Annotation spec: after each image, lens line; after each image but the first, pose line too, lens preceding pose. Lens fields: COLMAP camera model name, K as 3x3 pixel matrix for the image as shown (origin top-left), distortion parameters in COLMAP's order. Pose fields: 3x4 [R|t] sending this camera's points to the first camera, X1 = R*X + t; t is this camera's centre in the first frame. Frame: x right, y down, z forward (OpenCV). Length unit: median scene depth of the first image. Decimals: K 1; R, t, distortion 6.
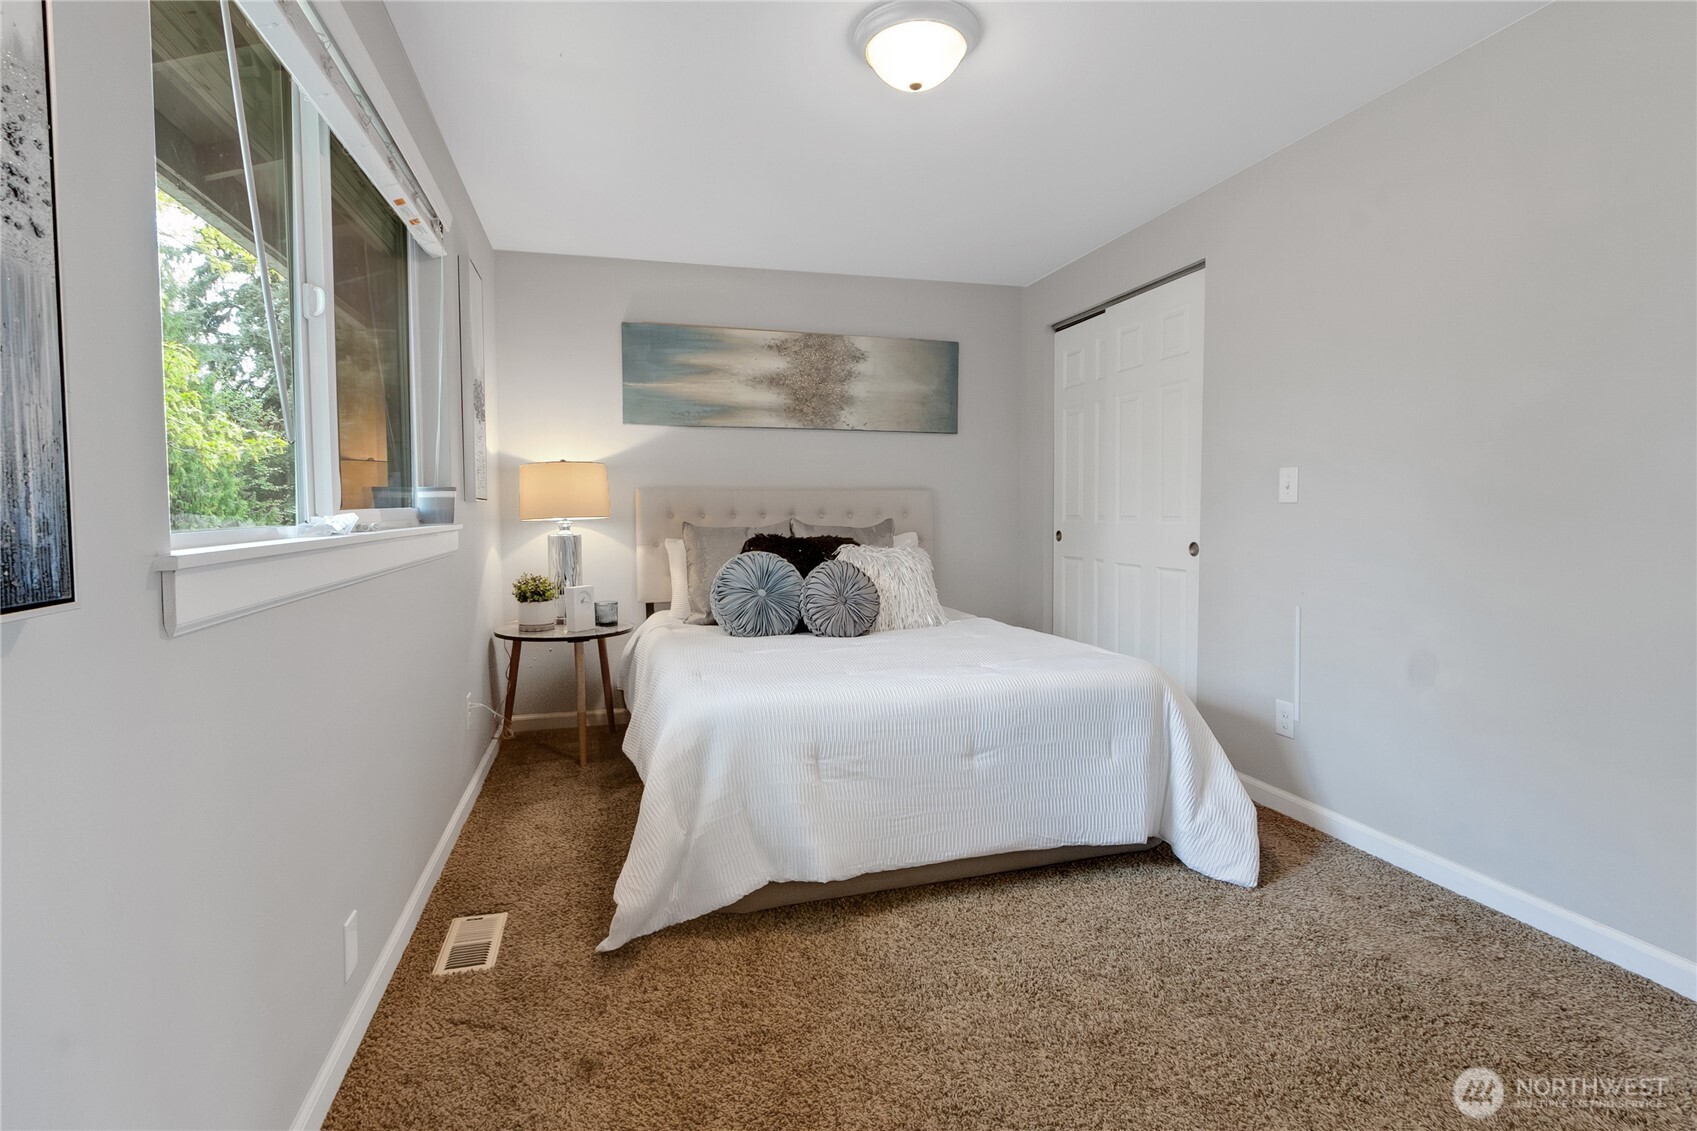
lens RADIAL K [[802.6, 0, 846.8], [0, 802.6, 557.5], [0, 0, 1]] dist [-0.003046, -0.000277]
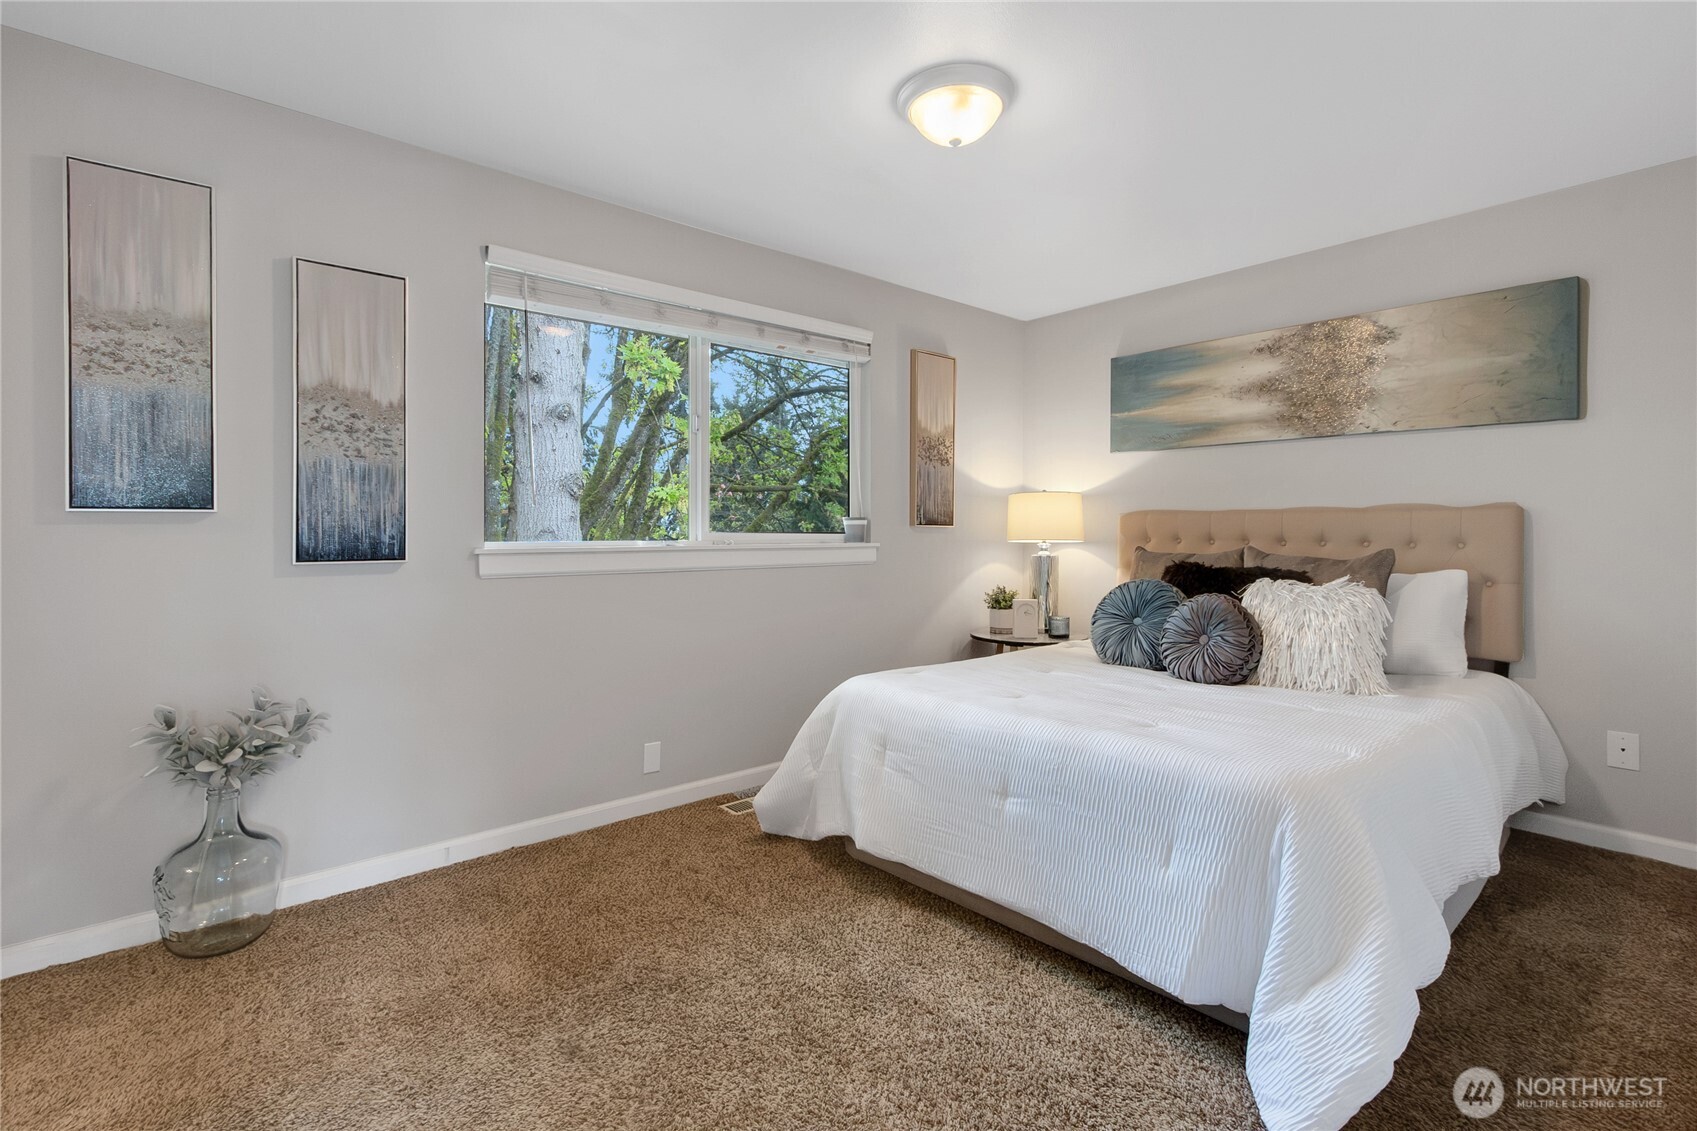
lens RADIAL K [[802.6, 0, 846.7], [0, 802.6, 551.8], [0, 0, 1]] dist [-0.003046, -0.000277]
pose [[0.413952, 0.027798, -0.909874, 0.548018], [-0.058901, 0.998257, 0.003701, -0.019611], [0.908391, 0.052061, 0.414868, 0.248305]]
